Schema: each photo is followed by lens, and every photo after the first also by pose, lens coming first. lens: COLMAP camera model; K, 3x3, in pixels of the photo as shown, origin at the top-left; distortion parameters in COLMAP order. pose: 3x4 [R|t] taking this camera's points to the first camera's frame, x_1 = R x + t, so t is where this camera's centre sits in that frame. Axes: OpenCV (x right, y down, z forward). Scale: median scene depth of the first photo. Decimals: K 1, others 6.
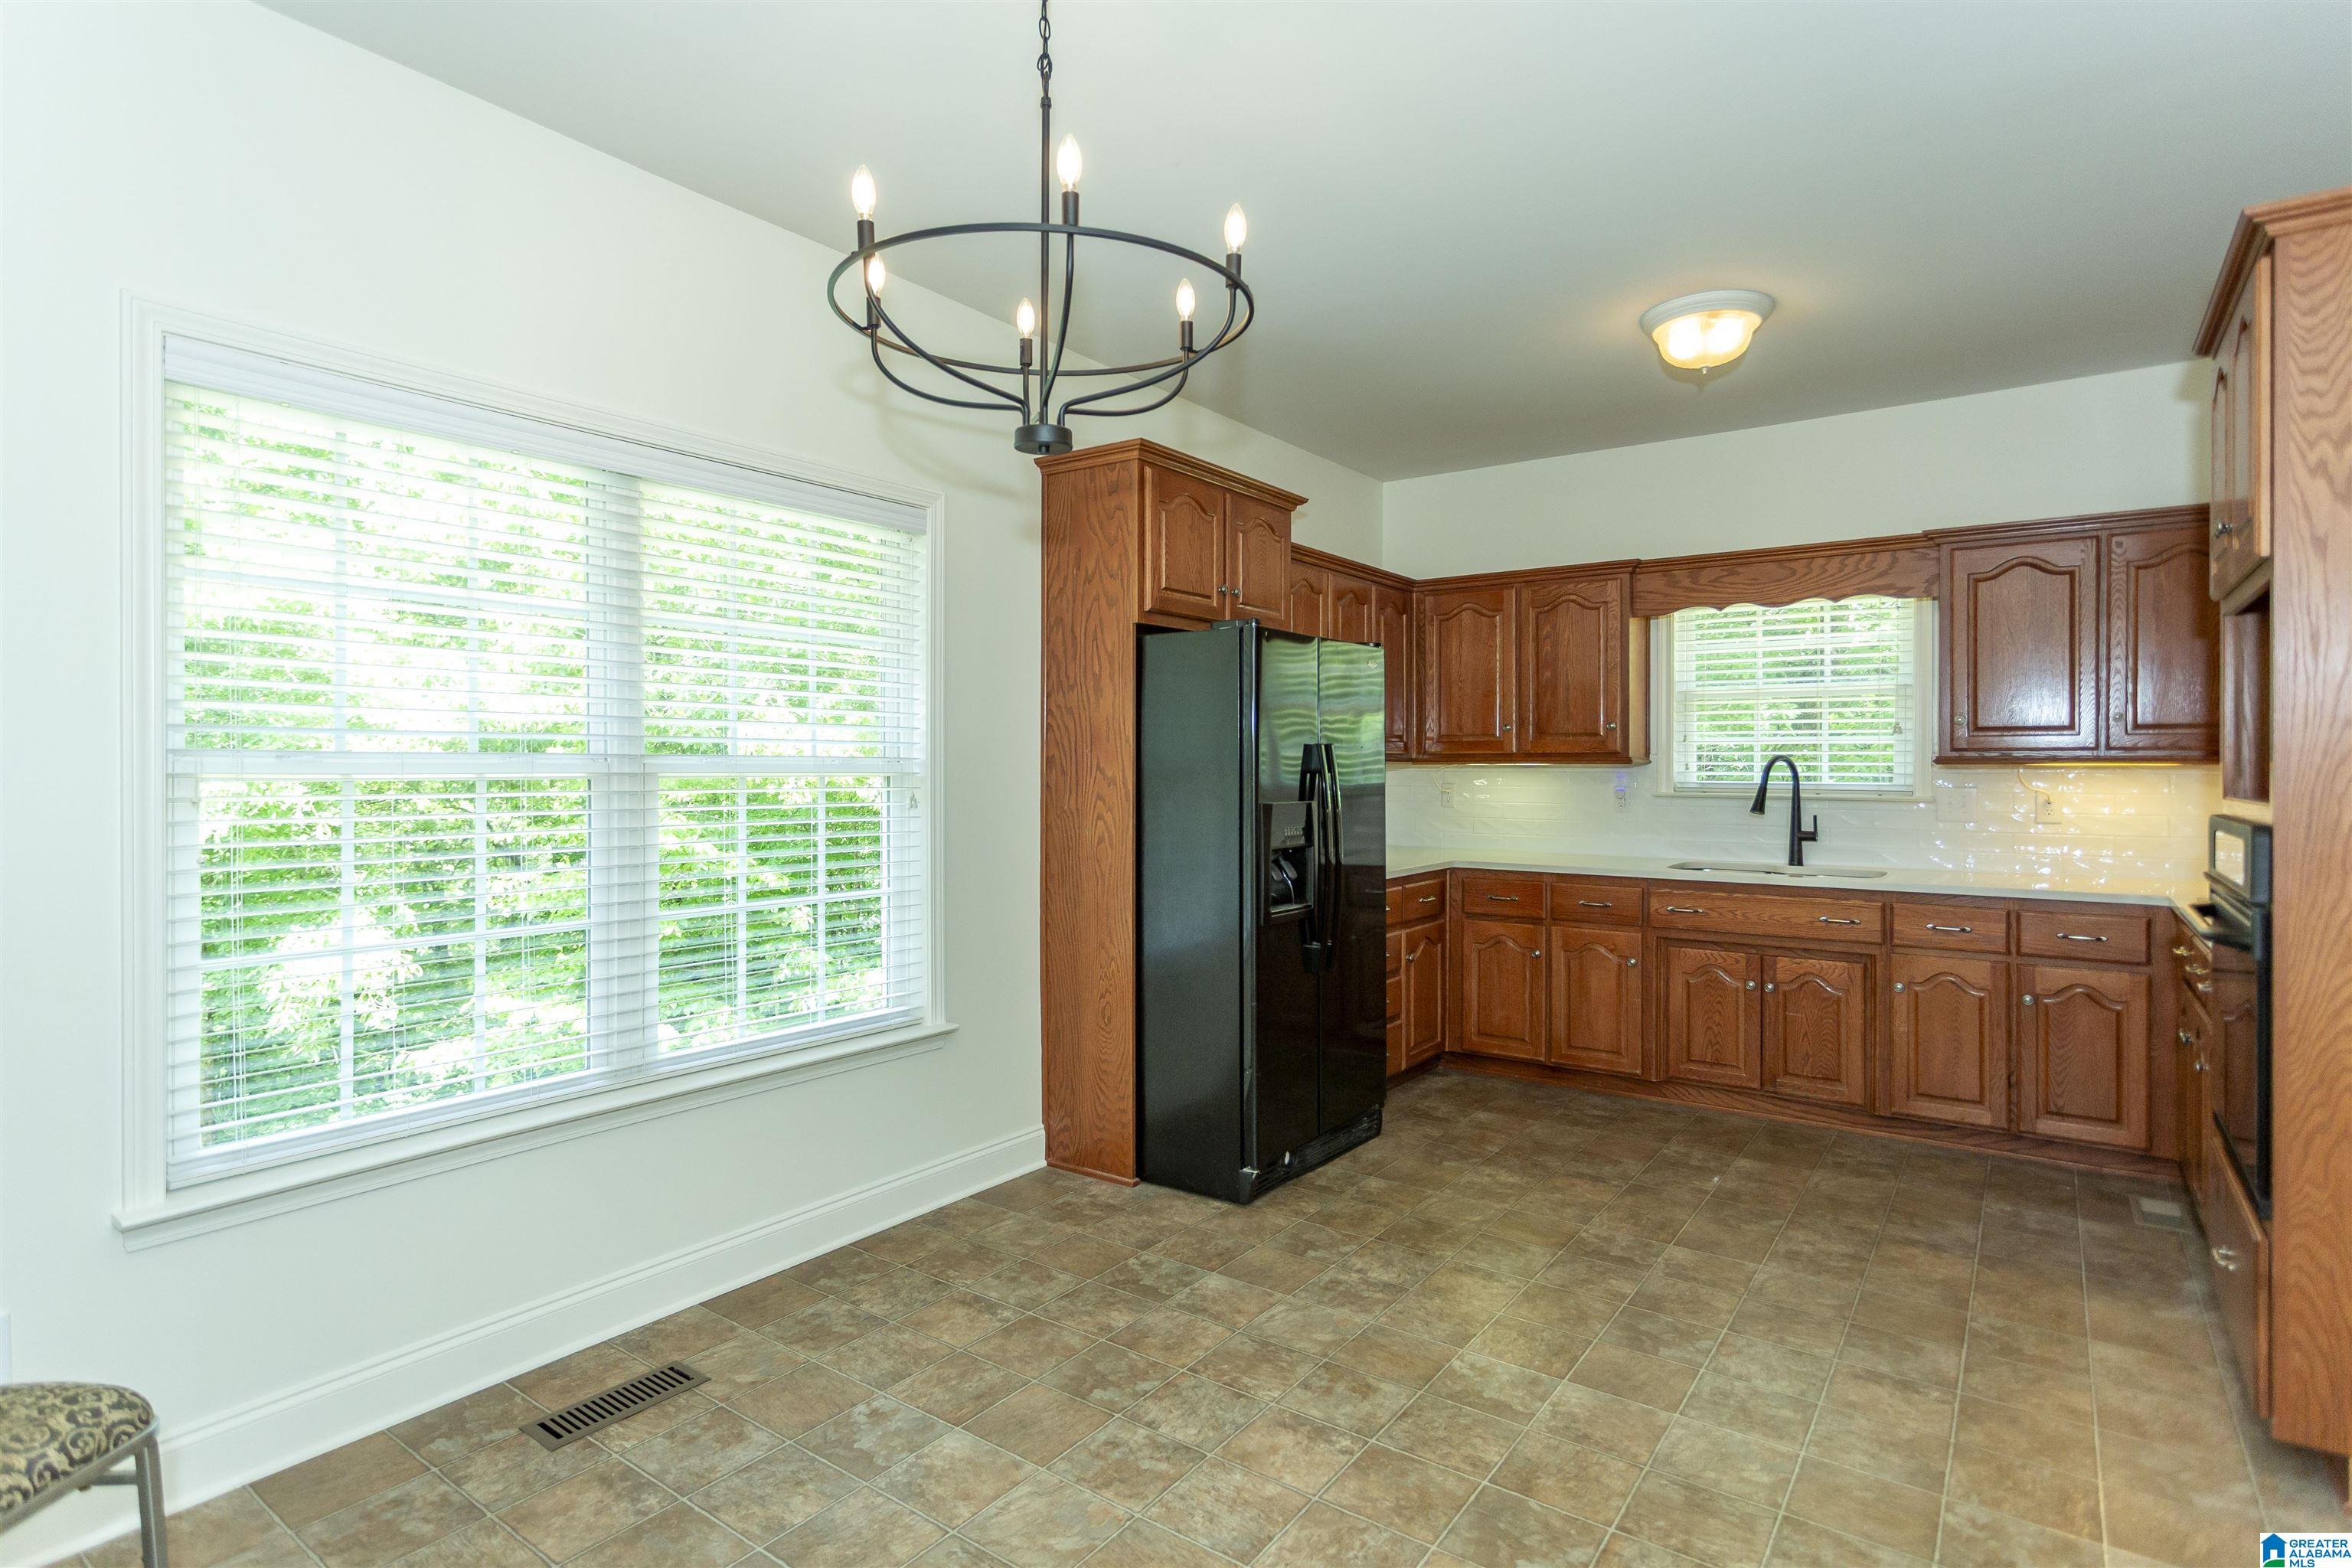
lens RADIAL K [[1186.4, 0, 1189.4], [0, 1186.4, 784.3], [0, 0, 1]] dist [0.005144, 0.000347]
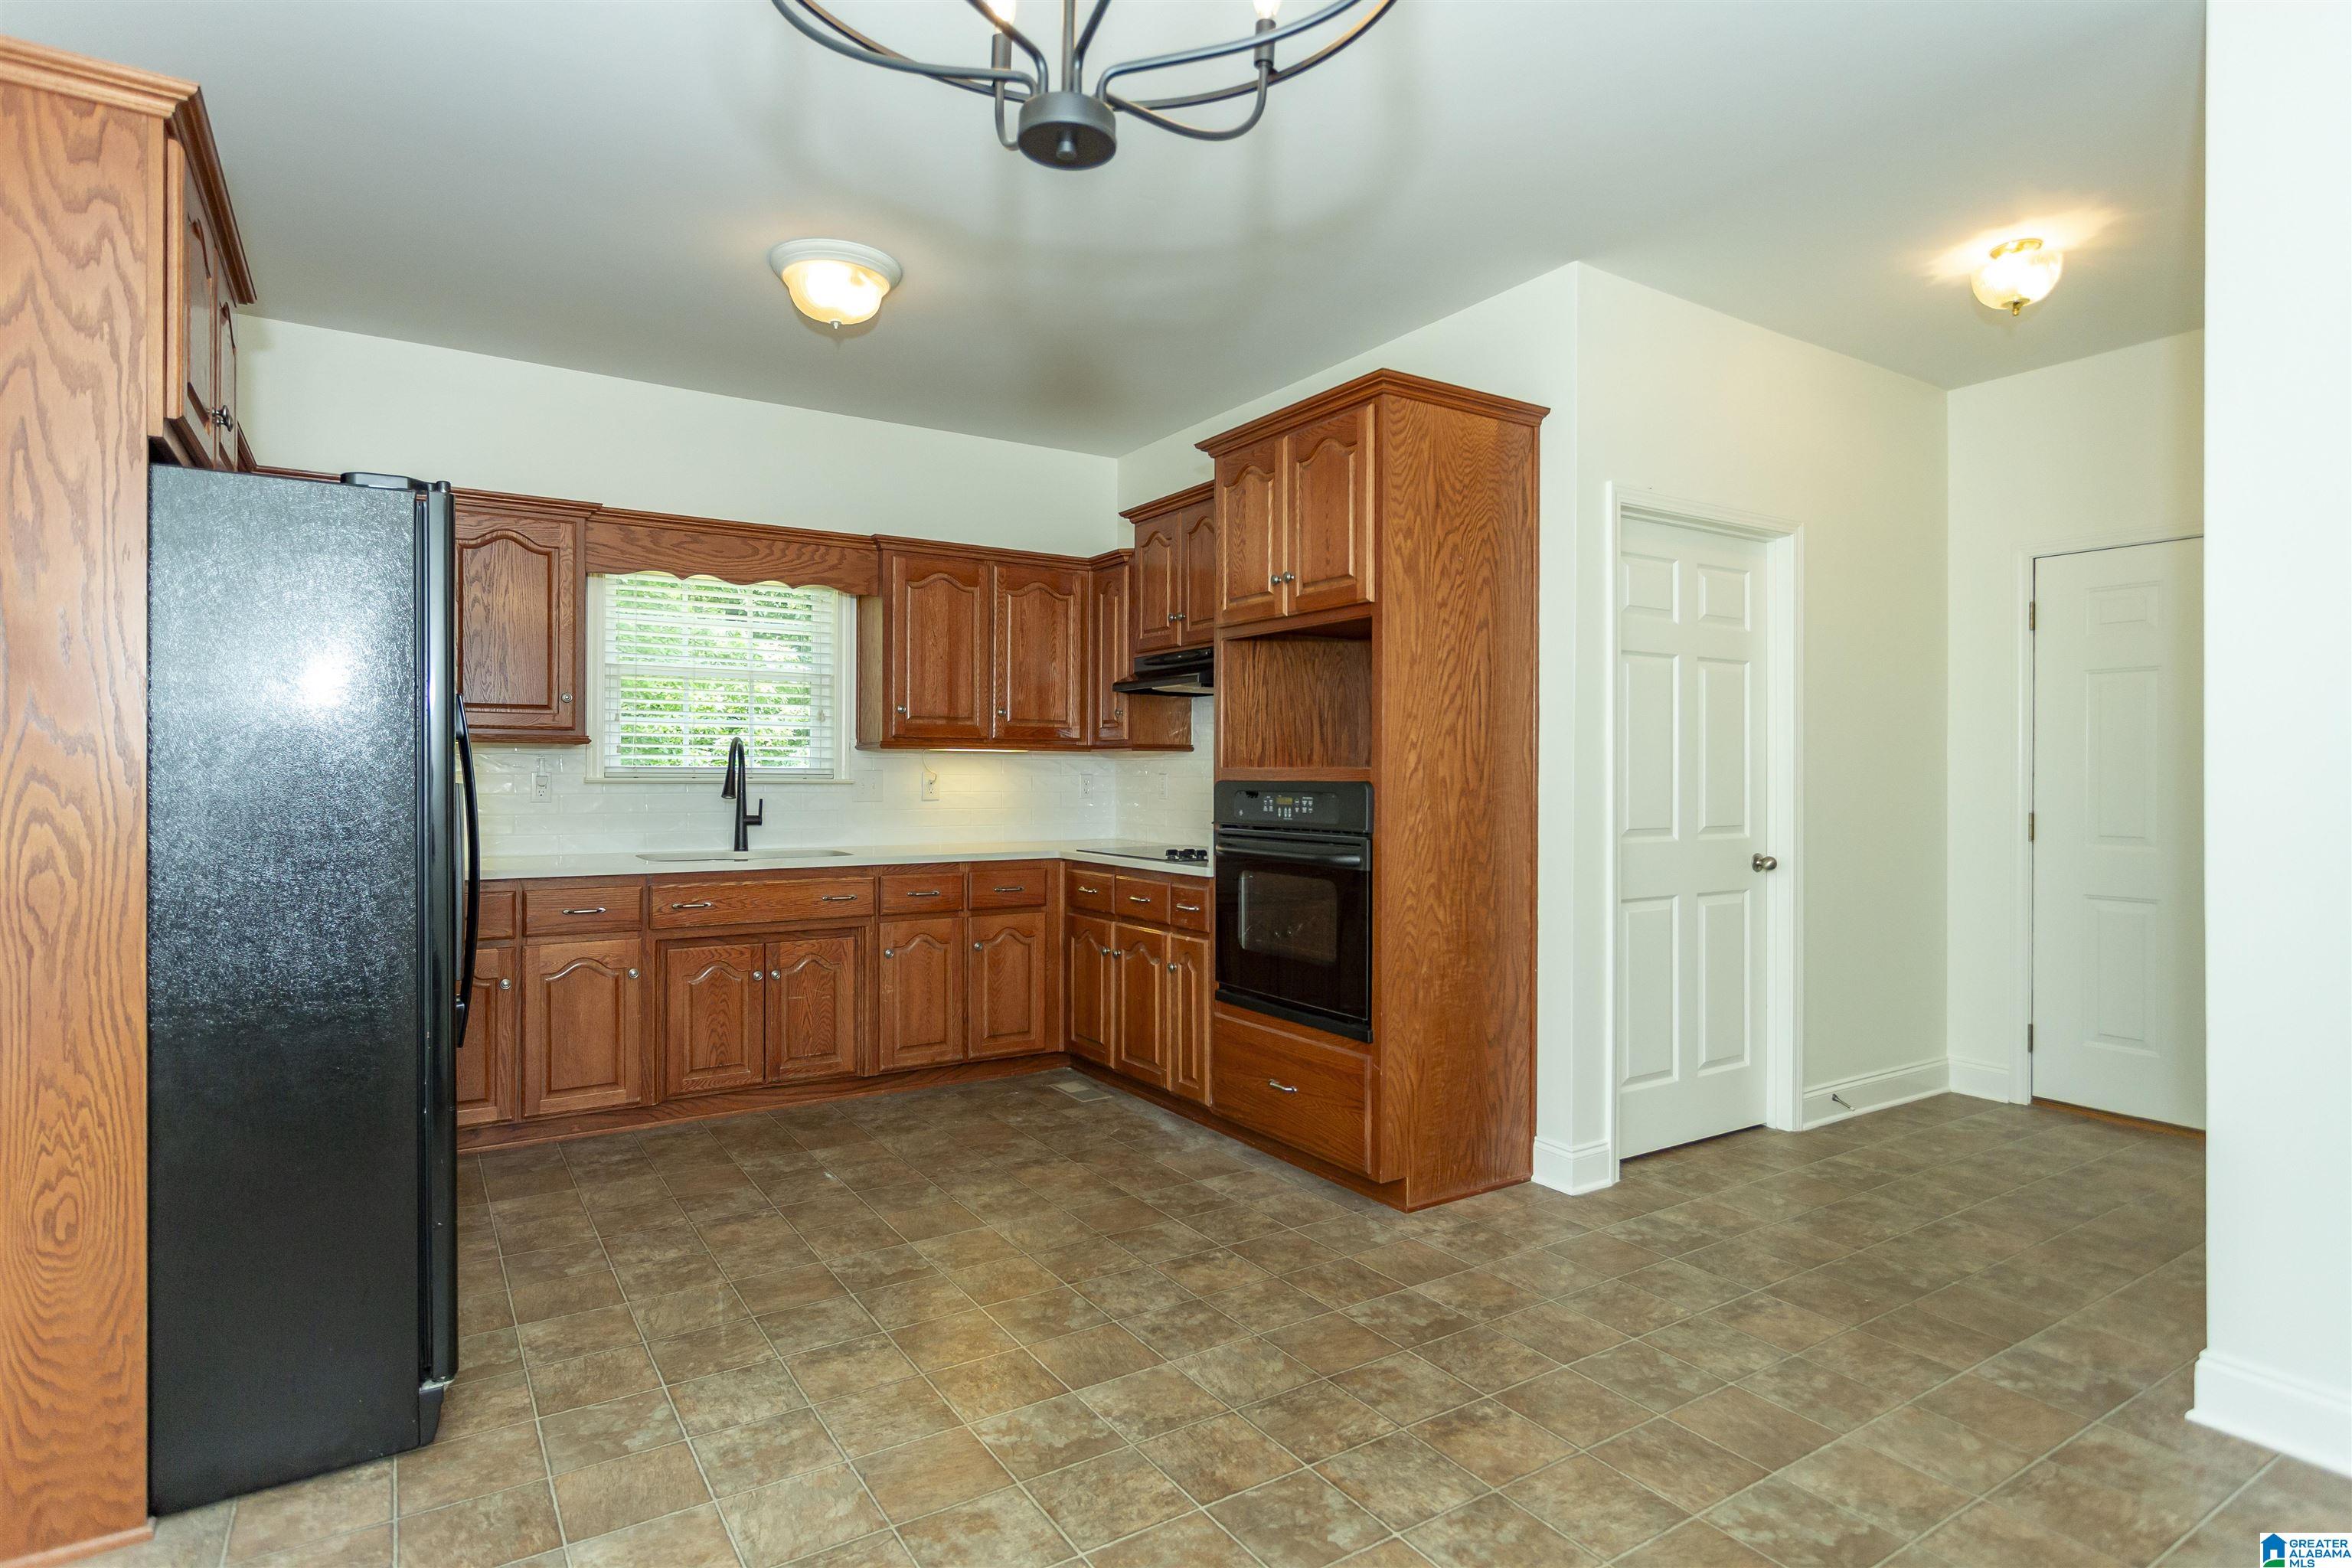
lens RADIAL K [[1186.4, 0, 1185.5], [0, 1186.4, 783.6], [0, 0, 1]] dist [0.005144, 0.000347]
pose [[0.378293, -0.007965, 0.925652, -0.296671], [0.009713, 0.999942, 0.004635, 0.013579], [-0.925635, 0.007238, 0.378348, 0.330003]]
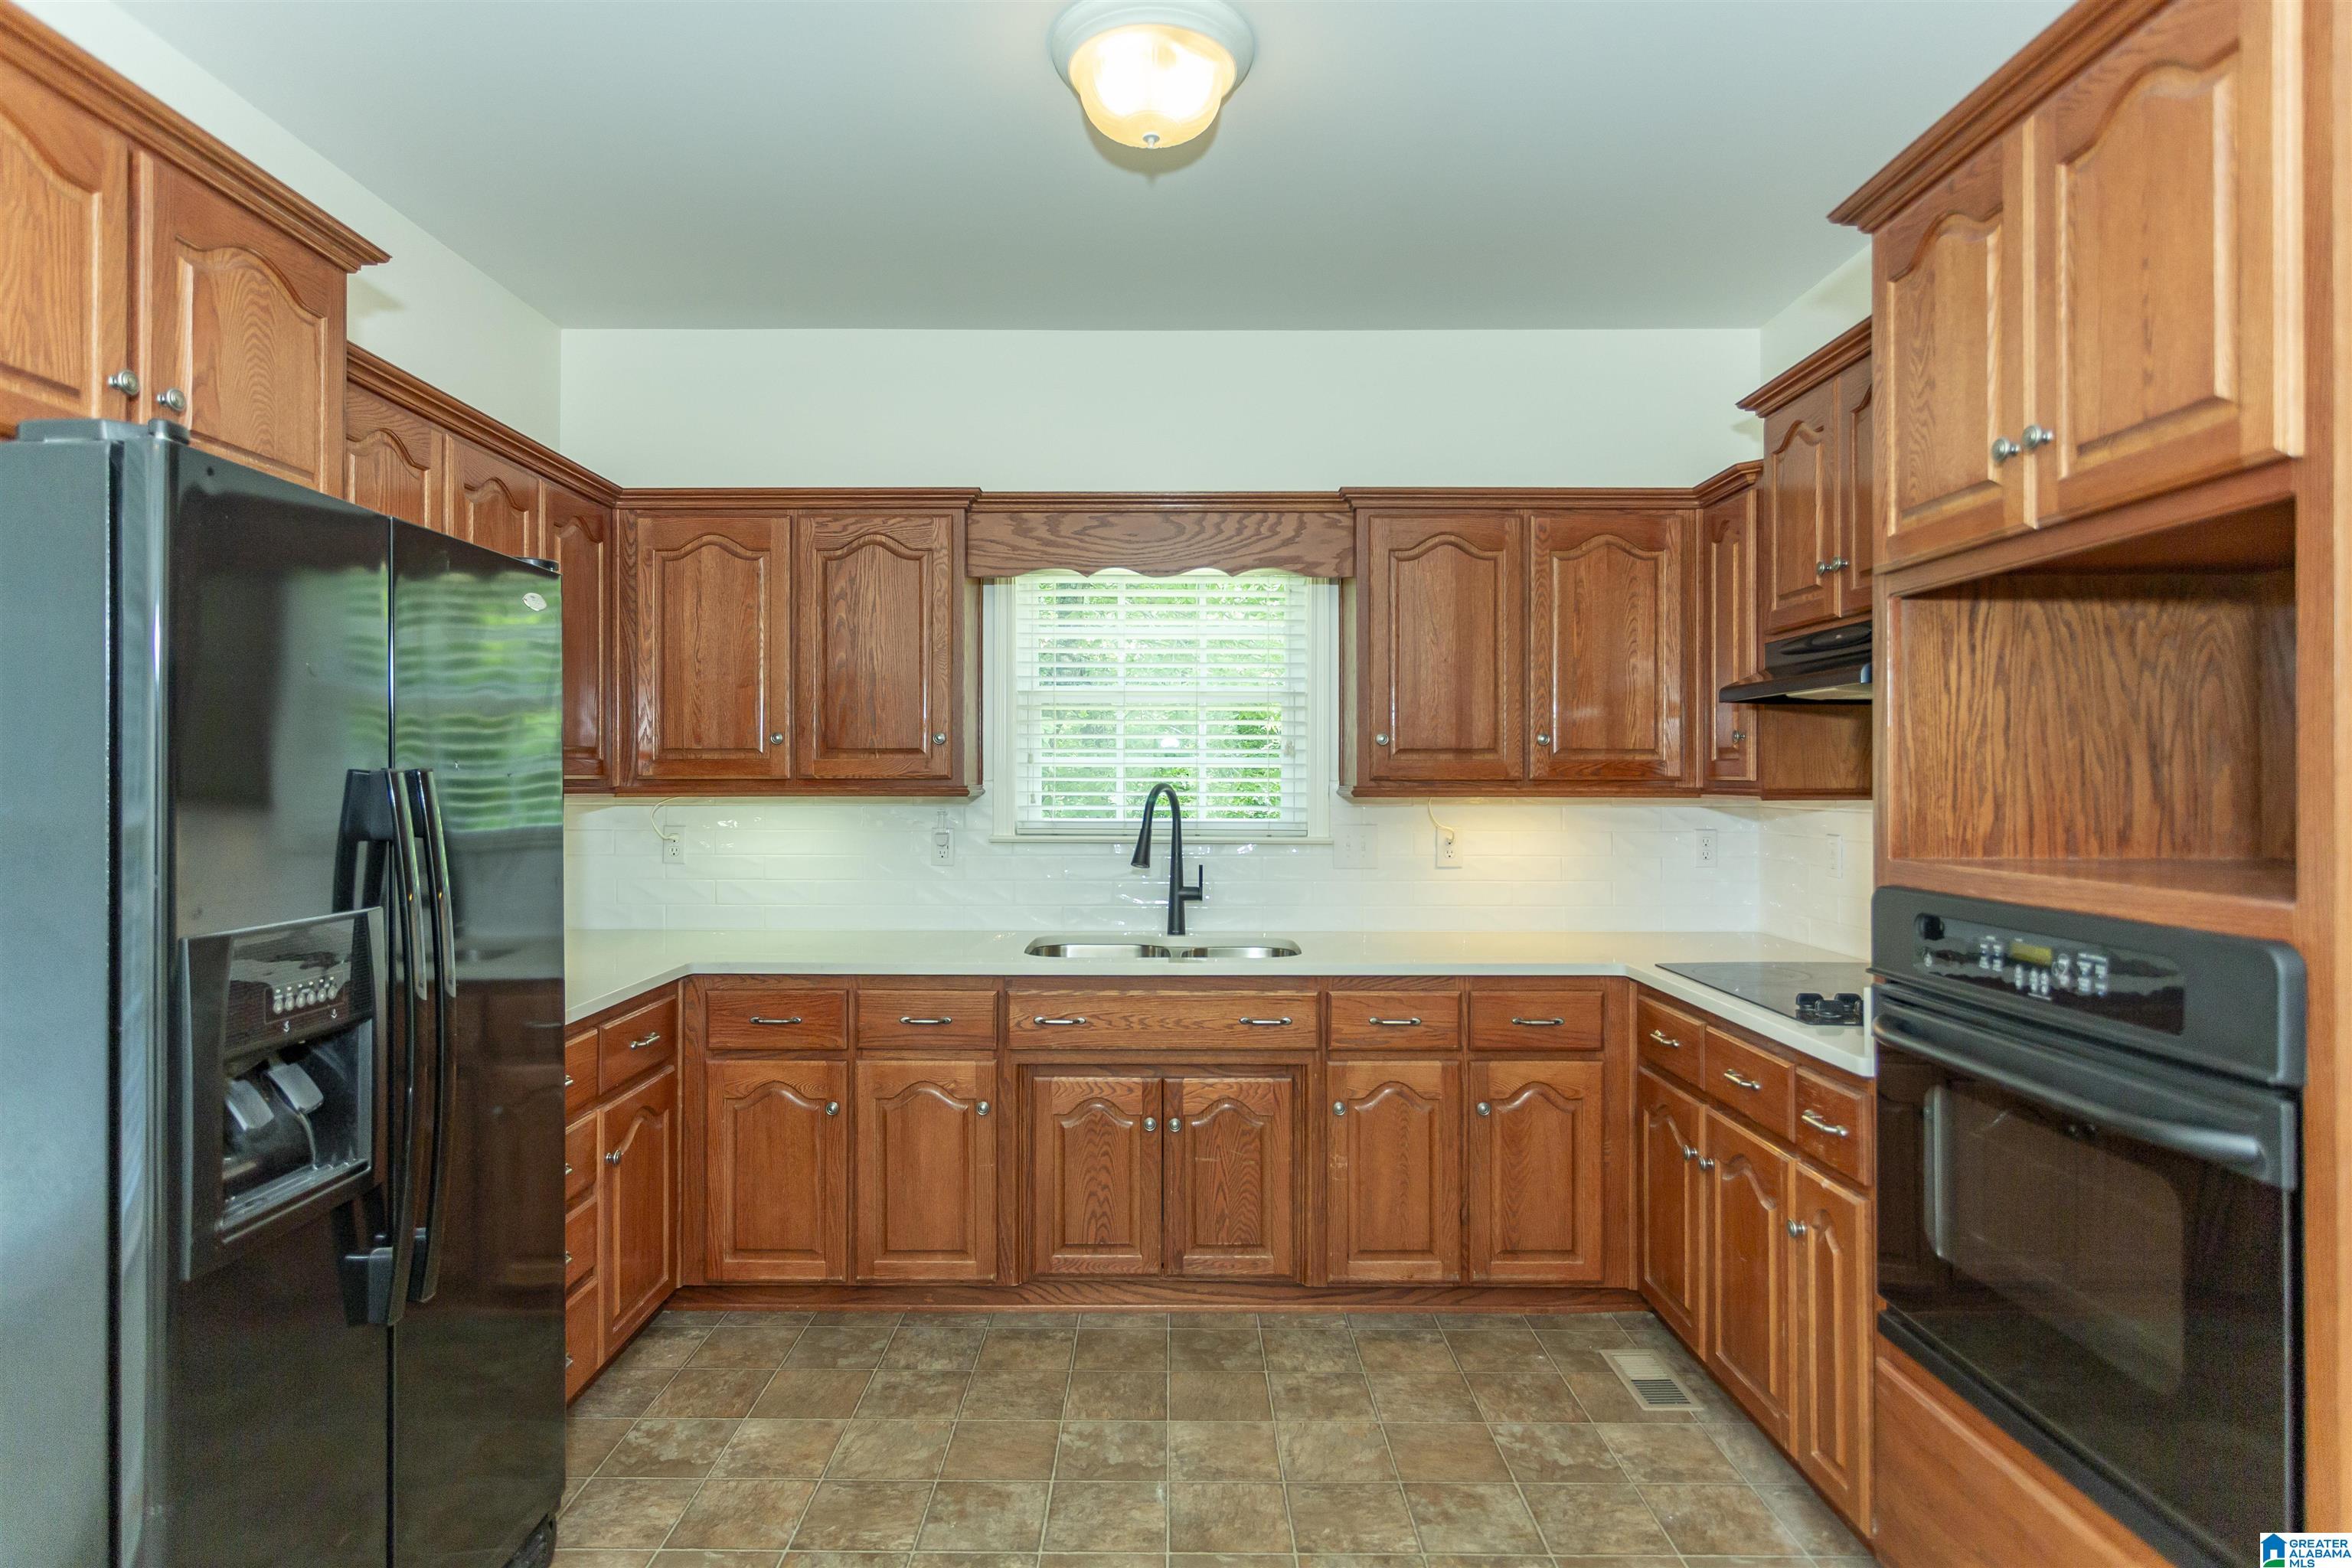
lens RADIAL K [[1267.4, 0, 1163.8], [0, 1267.4, 775.1], [0, 0, 1]] dist [0.001934, 0.005252]
pose [[0.822108, 0.003025, 0.569324, 0.068139], [0.006322, 0.999876, -0.014443, -0.020971], [-0.569297, 0.015473, 0.821986, 0.413424]]
